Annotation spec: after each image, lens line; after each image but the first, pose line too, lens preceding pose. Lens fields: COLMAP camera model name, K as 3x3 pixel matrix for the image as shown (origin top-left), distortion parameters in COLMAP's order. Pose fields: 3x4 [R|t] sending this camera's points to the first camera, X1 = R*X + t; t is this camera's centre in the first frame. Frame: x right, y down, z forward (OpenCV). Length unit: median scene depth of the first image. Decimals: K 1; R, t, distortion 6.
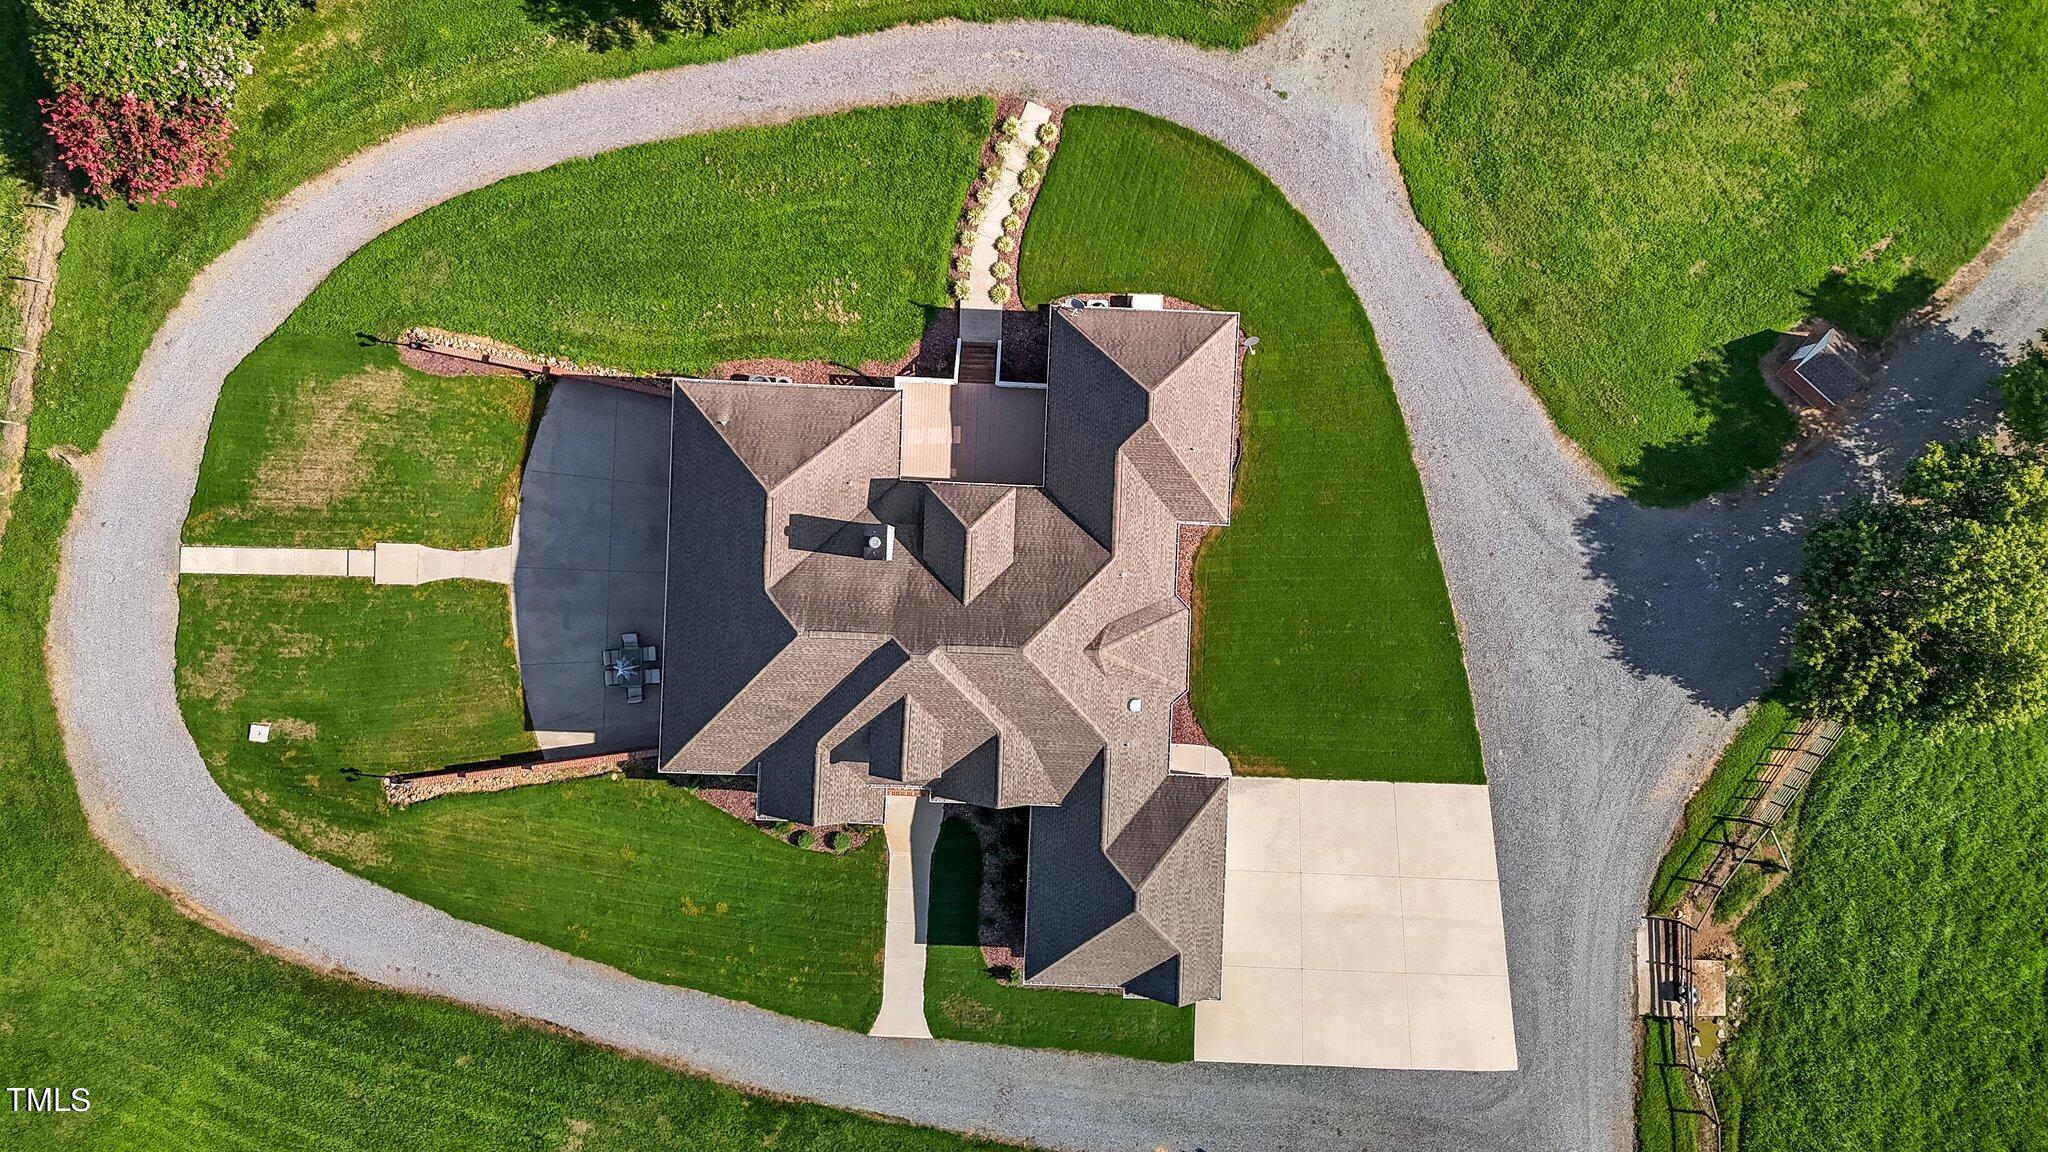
lens RADIAL K [[1528.9, 0, 1019.0], [0, 1528.9, 577.7], [0, 0, 1]] dist [0.058215, -0.049640]
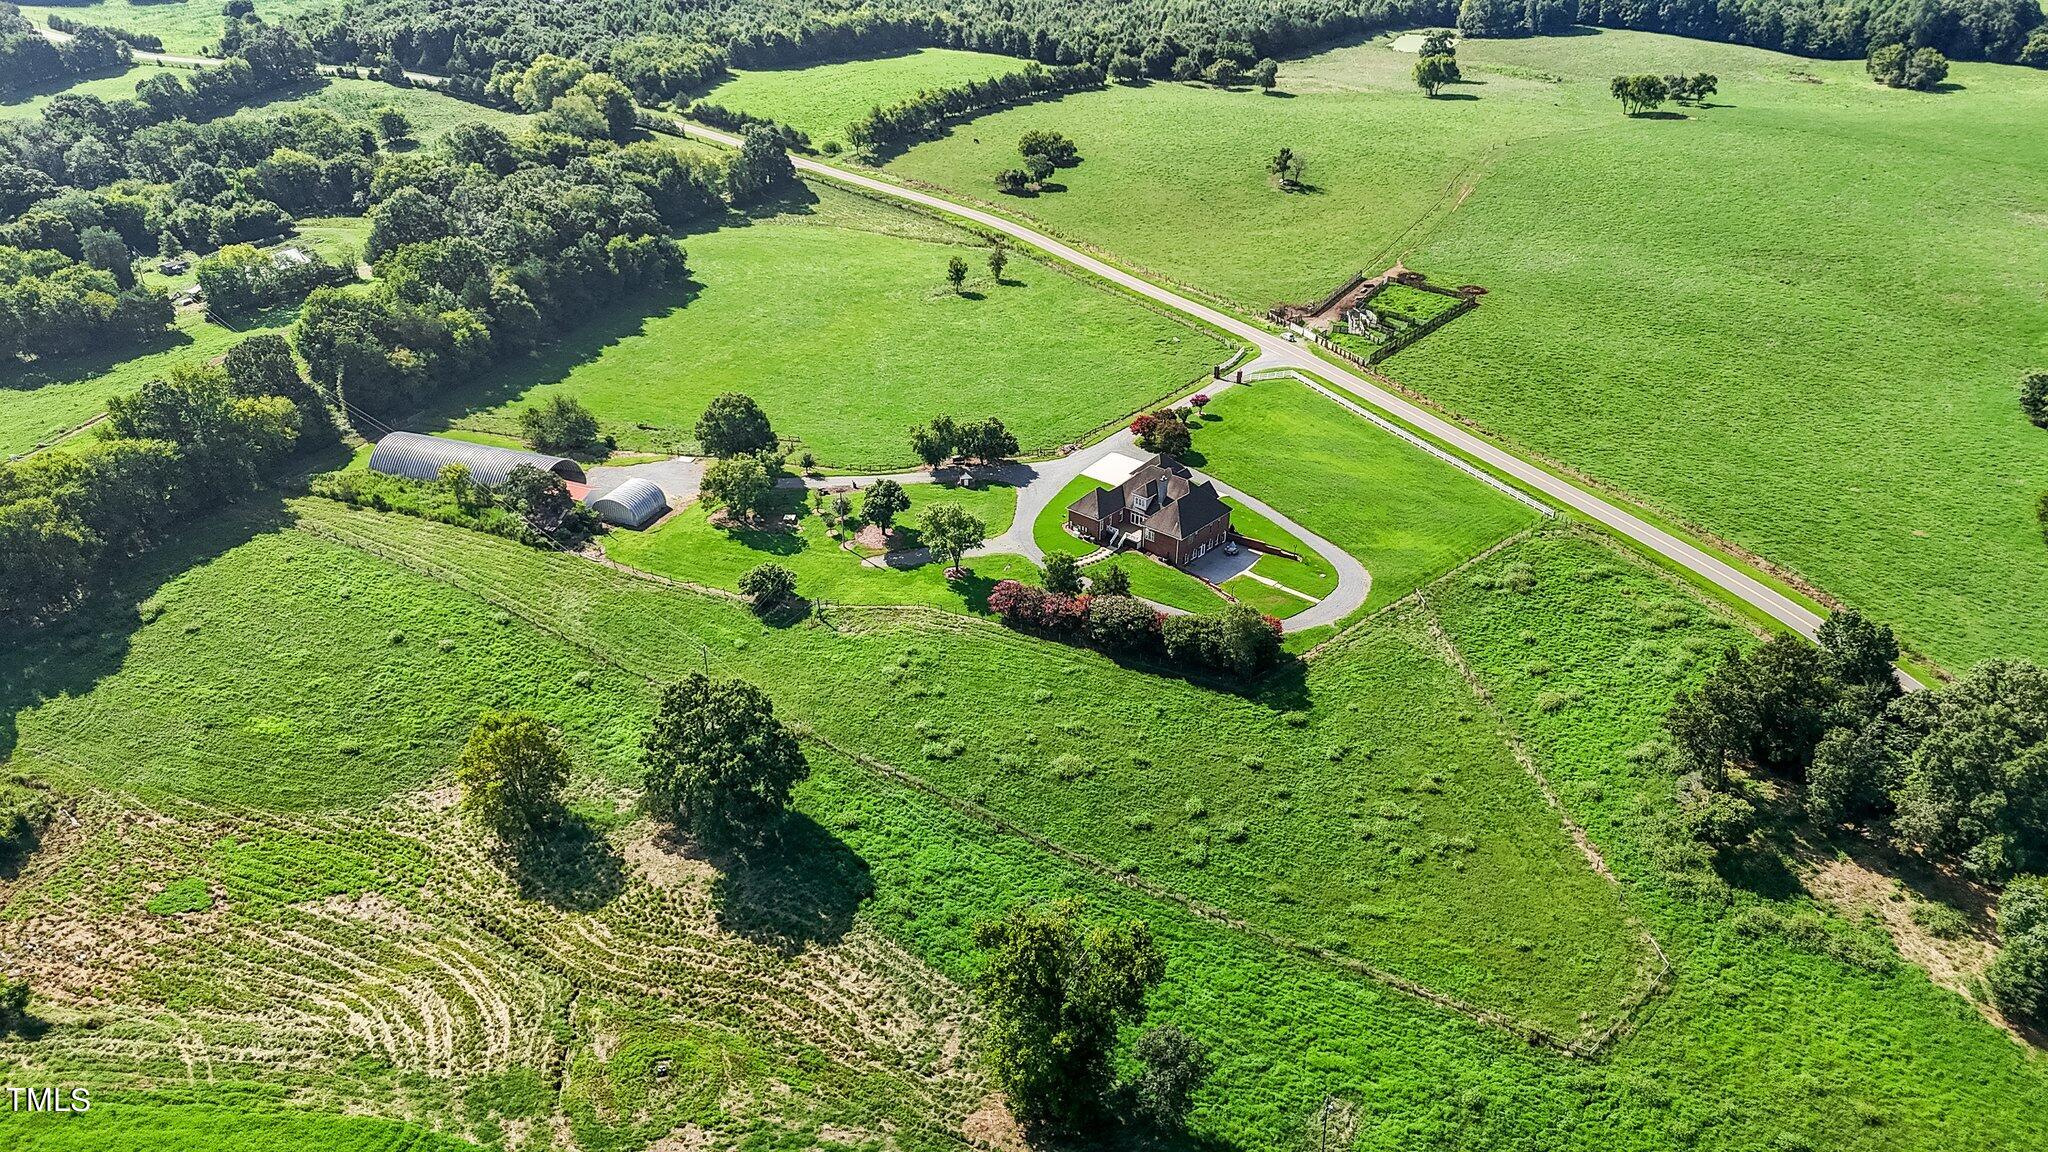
lens RADIAL K [[1528.9, 0, 1016.1], [0, 1528.9, 589.8], [0, 0, 1]] dist [0.058215, -0.049640]
pose [[-0.778128, -0.328451, 0.535385, -2.018573], [0.628065, -0.397175, 0.669168, -3.054961], [-0.007148, 0.856955, 0.515342, -0.976952]]
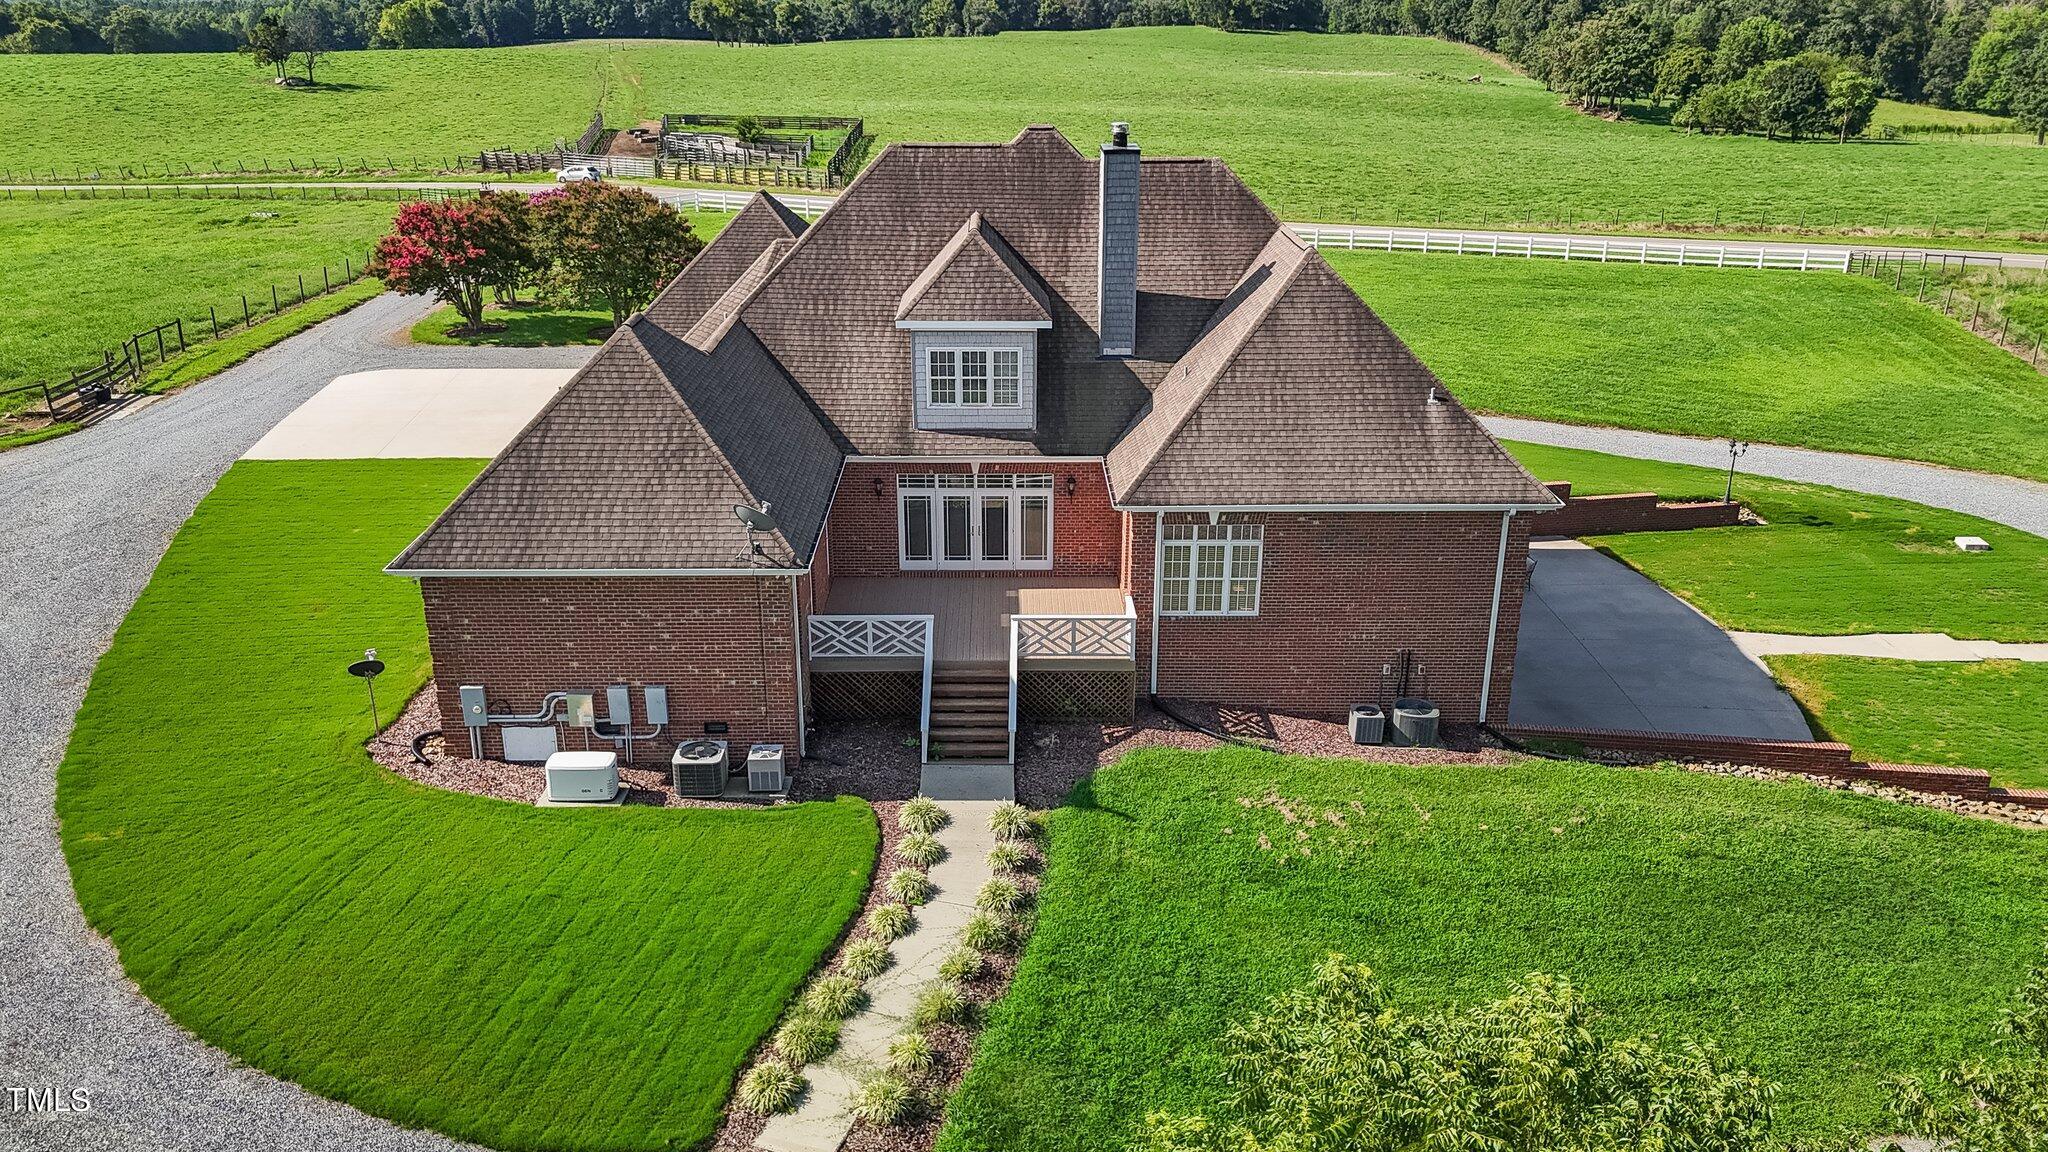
lens RADIAL K [[1528.9, 0, 1035.1], [0, 1528.9, 575.2], [0, 0, 1]] dist [0.058215, -0.049640]
pose [[-0.998140, 0.001164, -0.060952, -0.017160], [-0.056862, -0.378302, 0.923934, -0.556477], [-0.021983, 0.925682, 0.377664, 0.771494]]
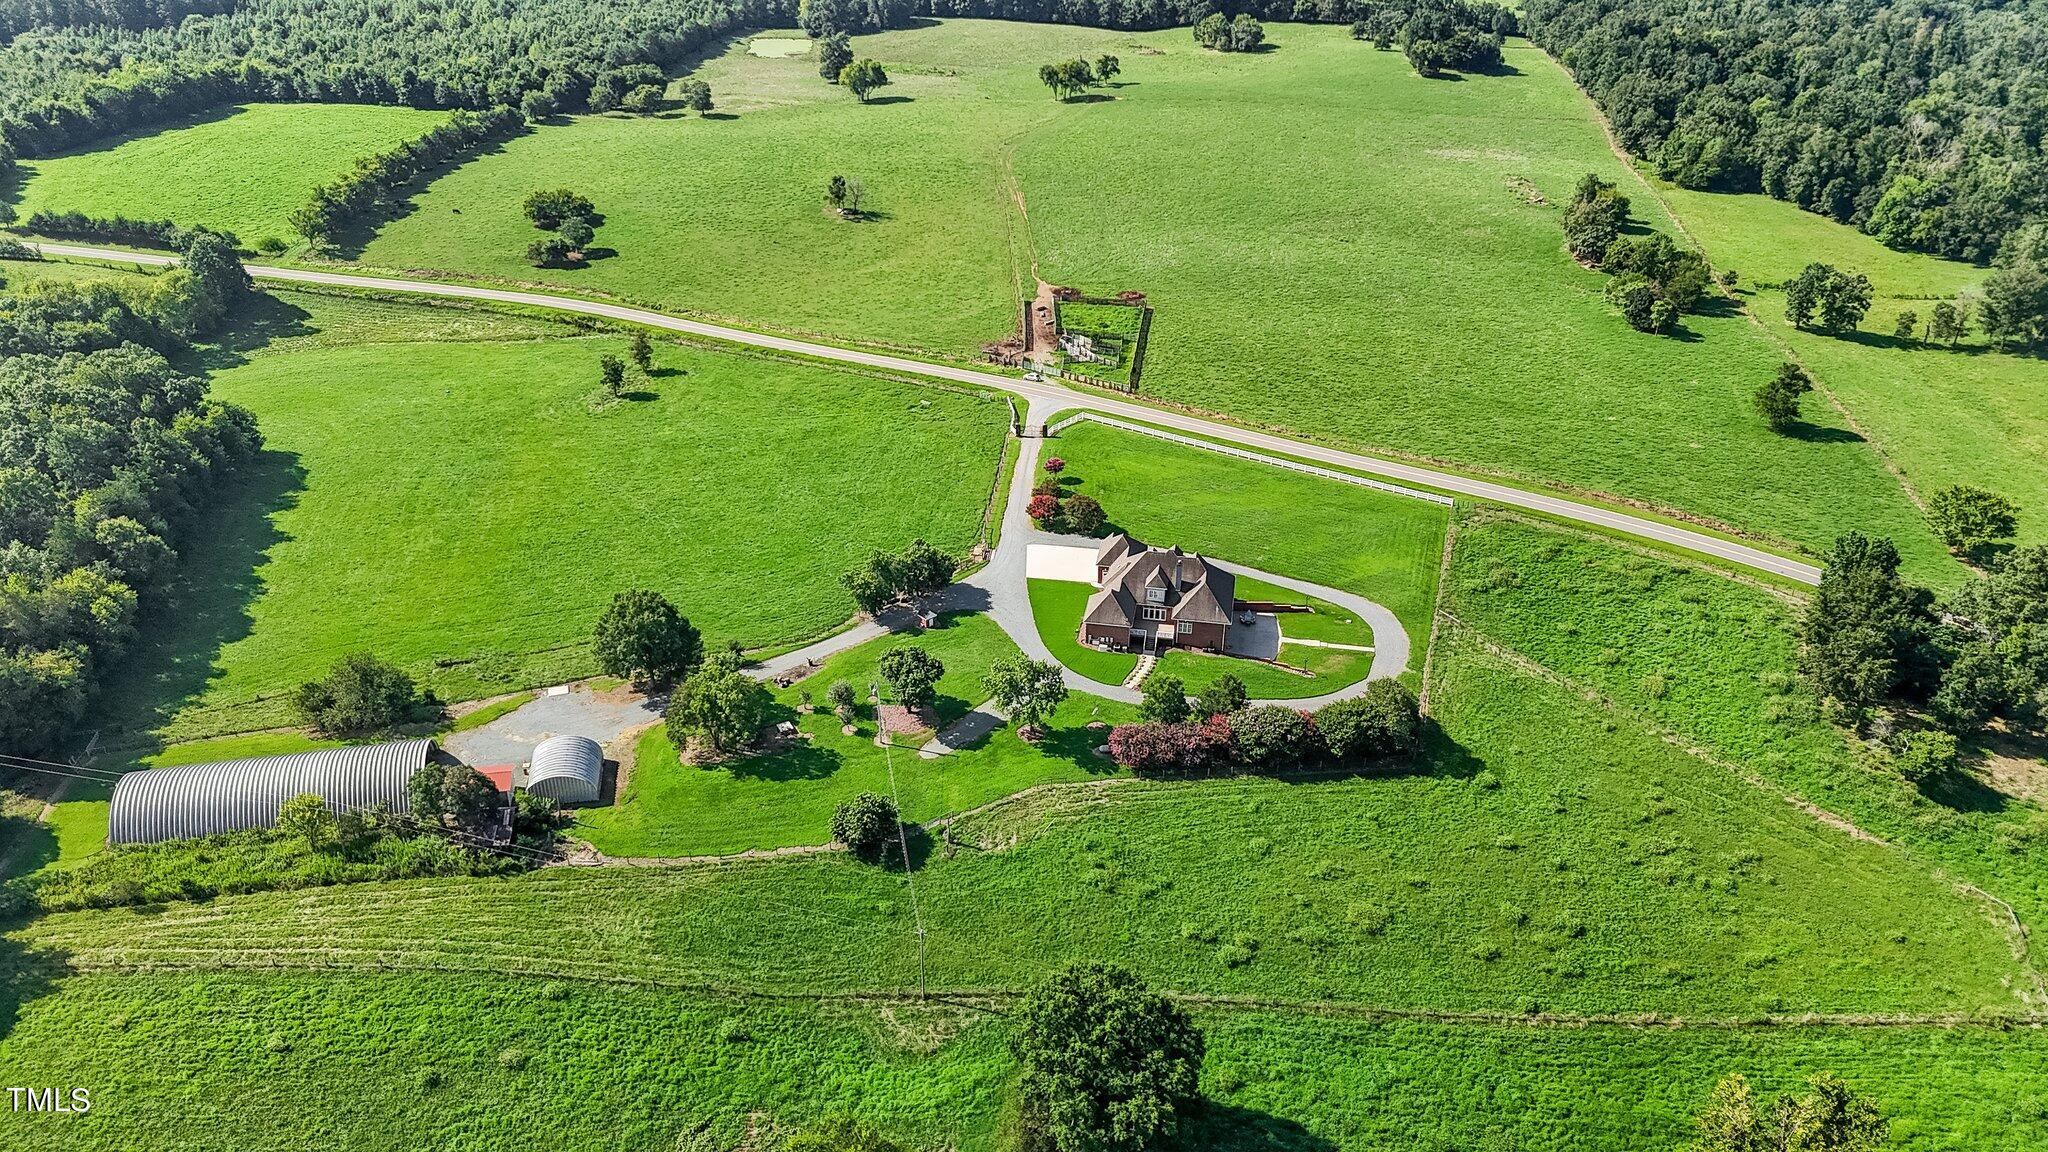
lens RADIAL K [[1528.9, 0, 1024.9], [0, 1528.9, 573.3], [0, 0, 1]] dist [0.058215, -0.049640]
pose [[-0.991650, -0.086466, 0.095671, -0.063495], [0.126164, -0.497013, 0.858522, -3.182659], [-0.026683, 0.863424, 0.503772, -0.960107]]
